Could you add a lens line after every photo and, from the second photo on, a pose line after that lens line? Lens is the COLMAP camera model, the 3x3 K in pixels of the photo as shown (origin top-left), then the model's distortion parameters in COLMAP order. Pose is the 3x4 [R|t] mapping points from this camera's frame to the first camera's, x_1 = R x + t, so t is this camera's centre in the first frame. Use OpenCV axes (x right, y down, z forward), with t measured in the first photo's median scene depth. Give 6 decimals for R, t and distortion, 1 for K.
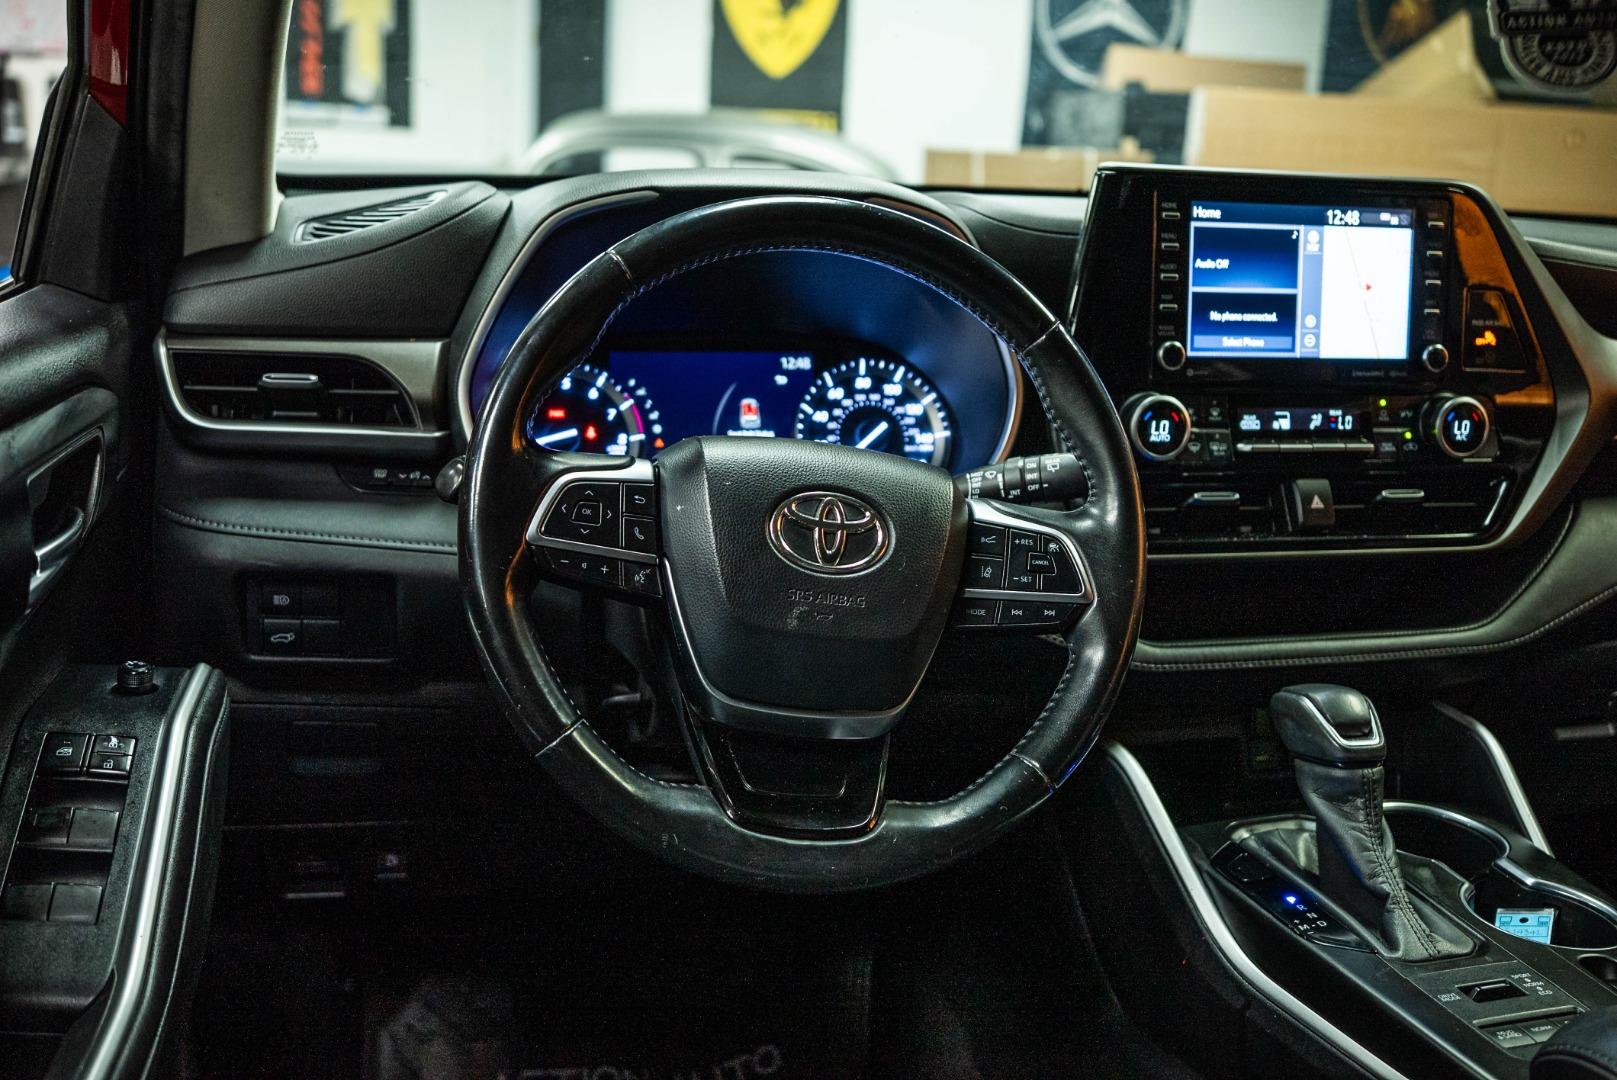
lens RADIAL K [[1554.4, 0, 806.6], [0, 1554.4, 537.7], [0, 0, 1]] dist [-0.044676, 0.000000]
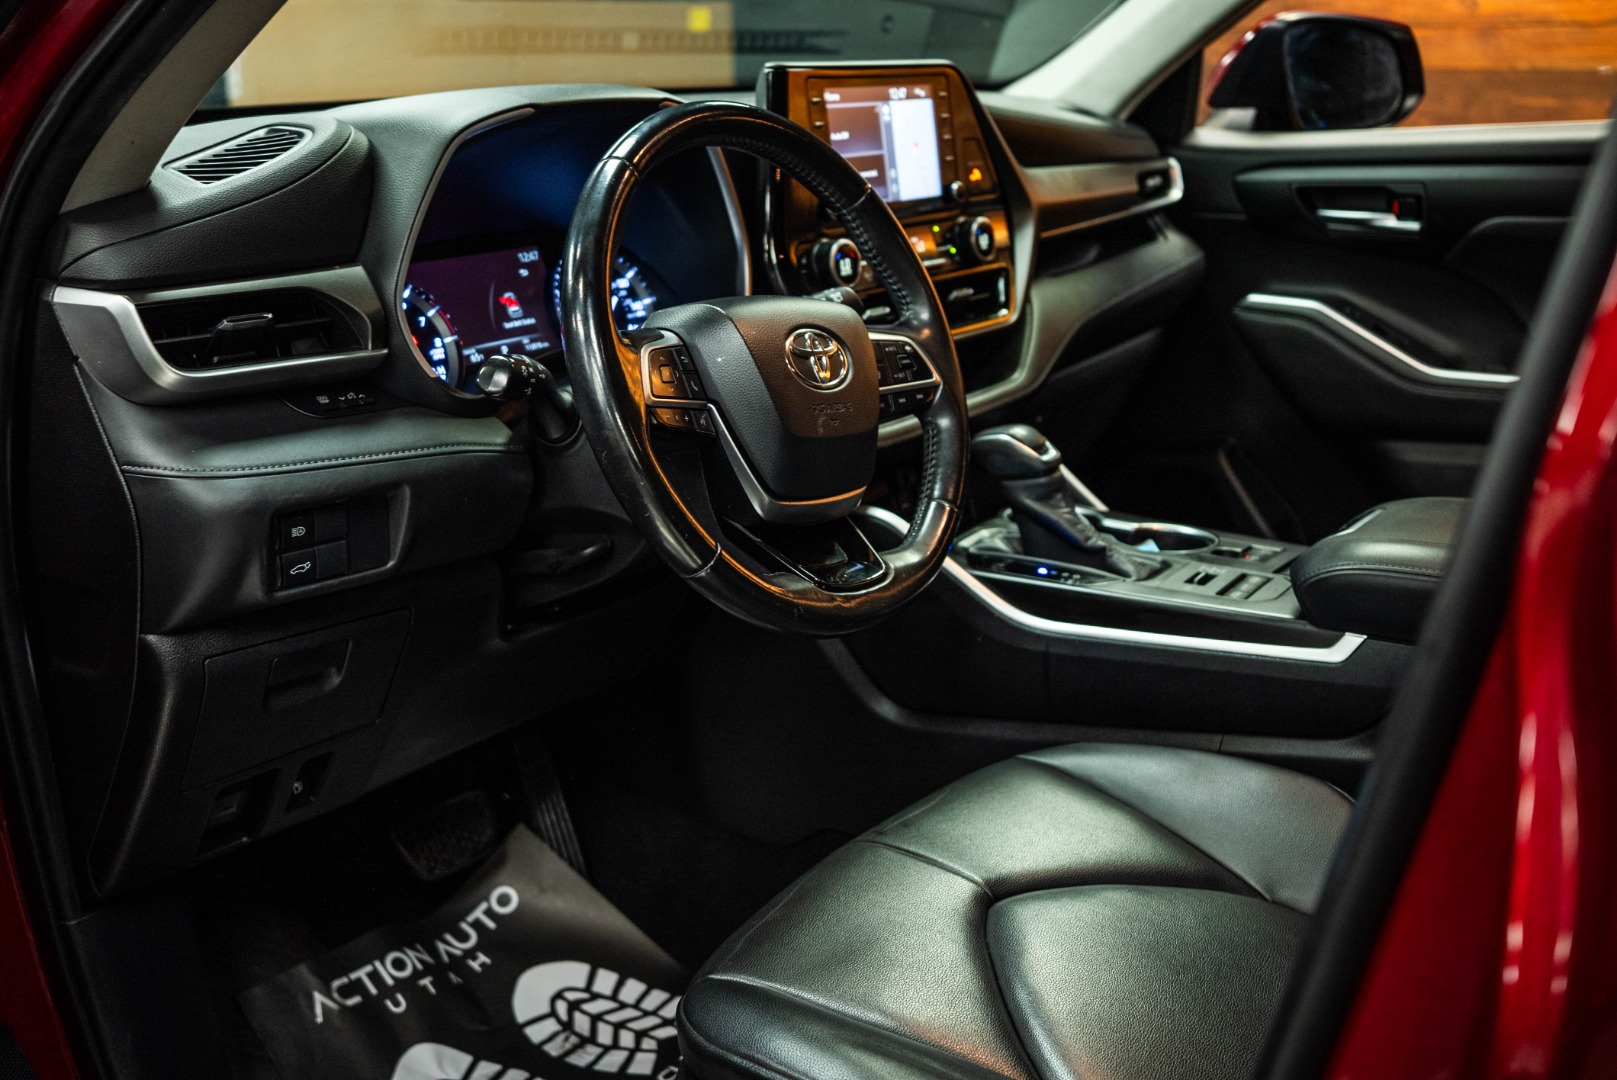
lens RADIAL K [[1554.4, 0, 796.7], [0, 1554.4, 544.0], [0, 0, 1]] dist [-0.044676, 0.000000]
pose [[0.780356, -0.232096, 0.580669, -0.616710], [0.192829, 0.972633, 0.129623, -0.019224], [-0.594862, 0.010818, 0.803755, -0.023908]]
